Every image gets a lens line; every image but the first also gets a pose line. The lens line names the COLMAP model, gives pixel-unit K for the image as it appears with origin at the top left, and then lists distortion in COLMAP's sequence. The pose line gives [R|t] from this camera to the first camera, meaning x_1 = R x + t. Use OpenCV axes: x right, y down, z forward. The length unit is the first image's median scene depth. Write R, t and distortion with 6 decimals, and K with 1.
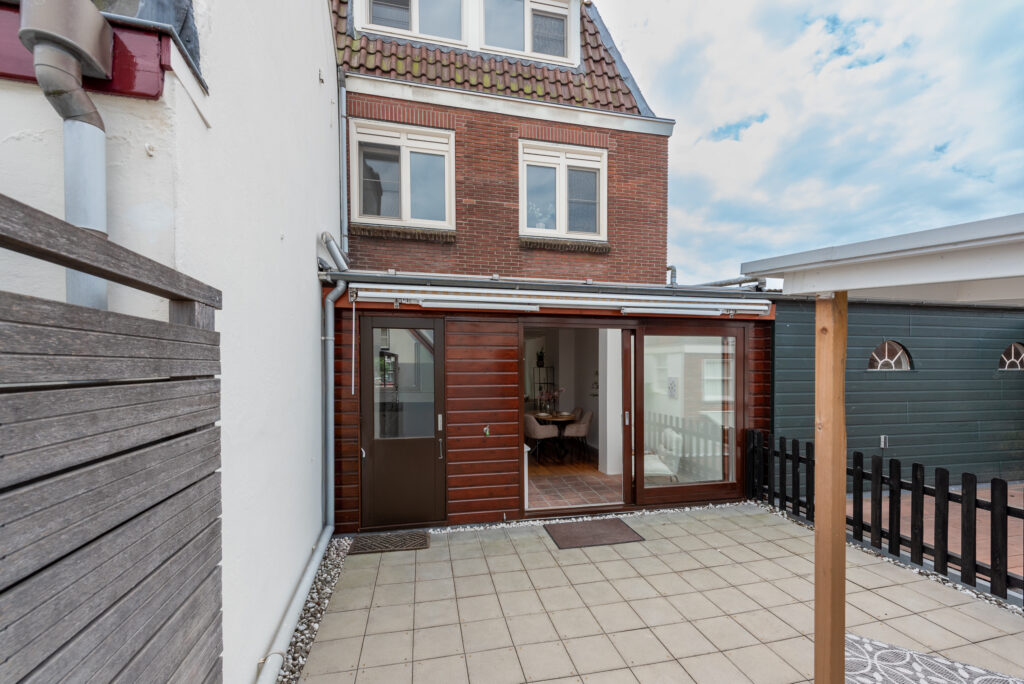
lens RADIAL K [[416.4, 0, 505.3], [0, 416.4, 369.3], [0, 0, 1]] dist [0.007578, -0.000527]
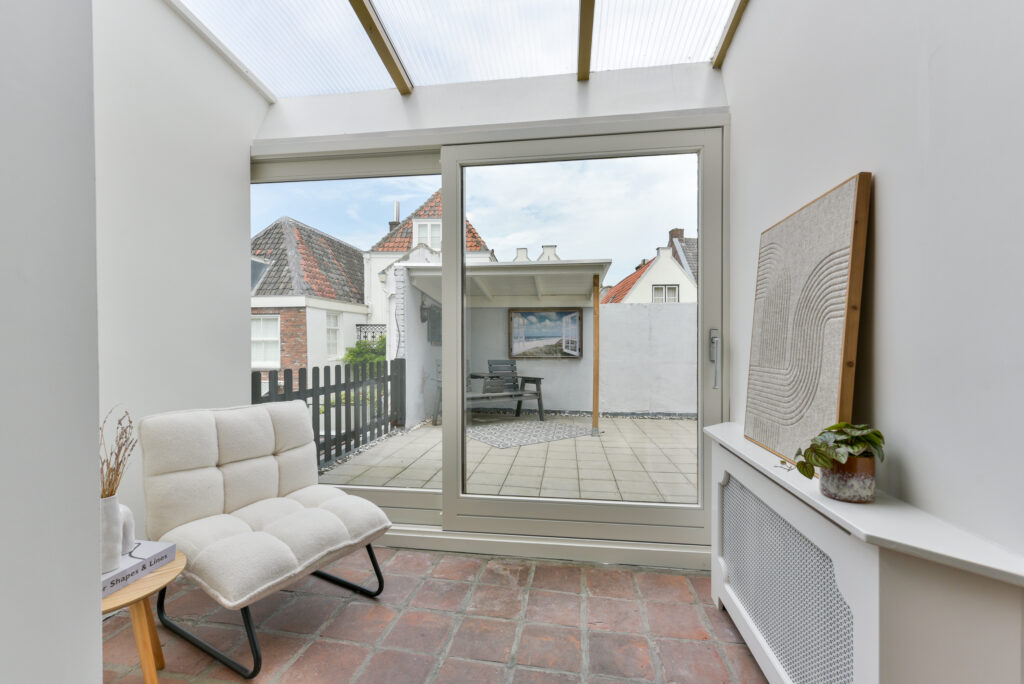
lens RADIAL K [[449.1, 0, 509.8], [0, 449.1, 345.1], [0, 0, 1]] dist [0.003645, -0.001089]
pose [[-0.939577, -0.007929, 0.342246, 0.070981], [-0.004496, 0.999931, 0.010822, 0.099720], [-0.342308, 0.008630, -0.939548, 1.409636]]
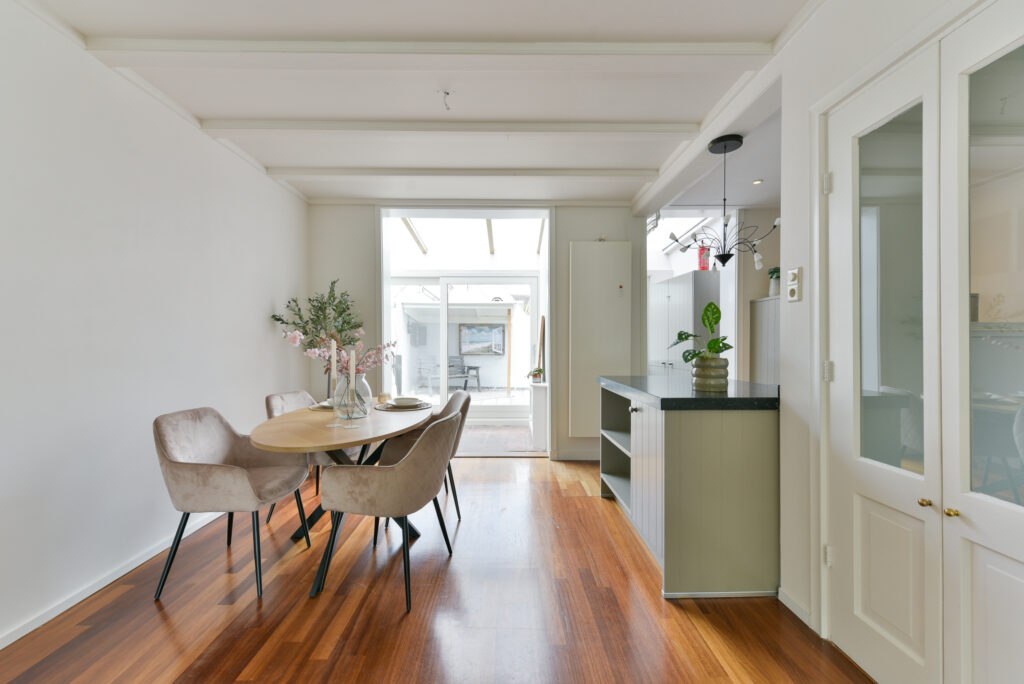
lens RADIAL K [[416.4, 0, 509.5], [0, 416.4, 347.0], [0, 0, 1]] dist [0.007578, -0.000527]
pose [[-0.976958, -0.014293, 0.212954, -0.071261], [-0.010477, 0.999764, 0.019039, 0.081786], [-0.213176, 0.016369, -0.976877, 1.867619]]
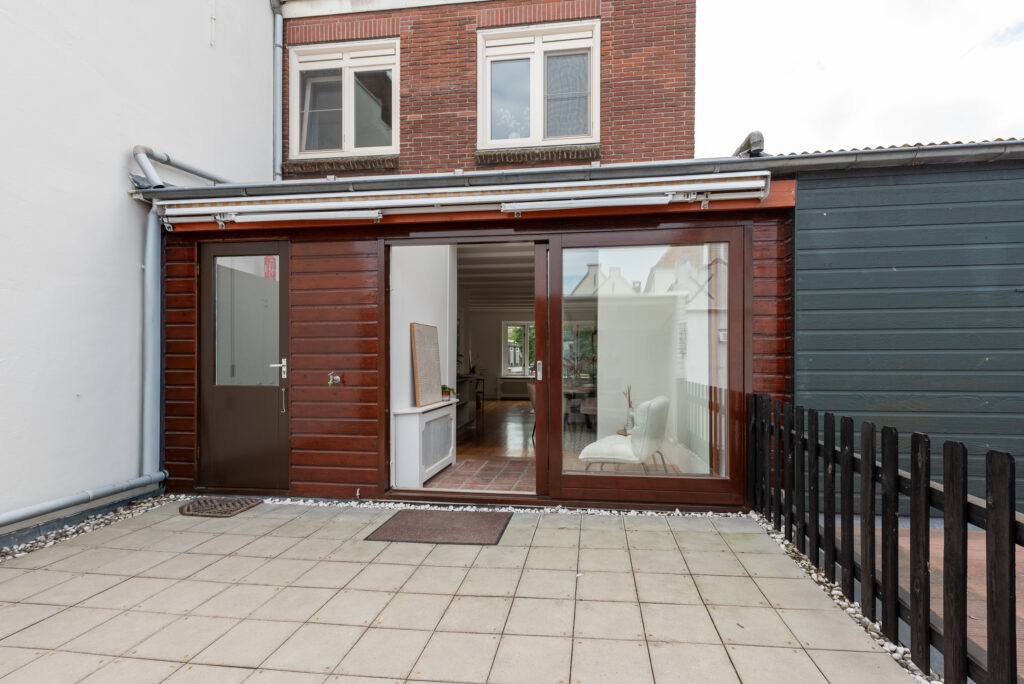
lens RADIAL K [[449.1, 0, 535.5], [0, 449.1, 356.7], [0, 0, 1]] dist [0.003645, -0.001089]
pose [[0.942707, -0.006518, -0.333559, 0.504007], [0.002199, 0.999909, -0.013324, 0.099198], [0.333615, 0.011827, 0.942635, 0.282965]]
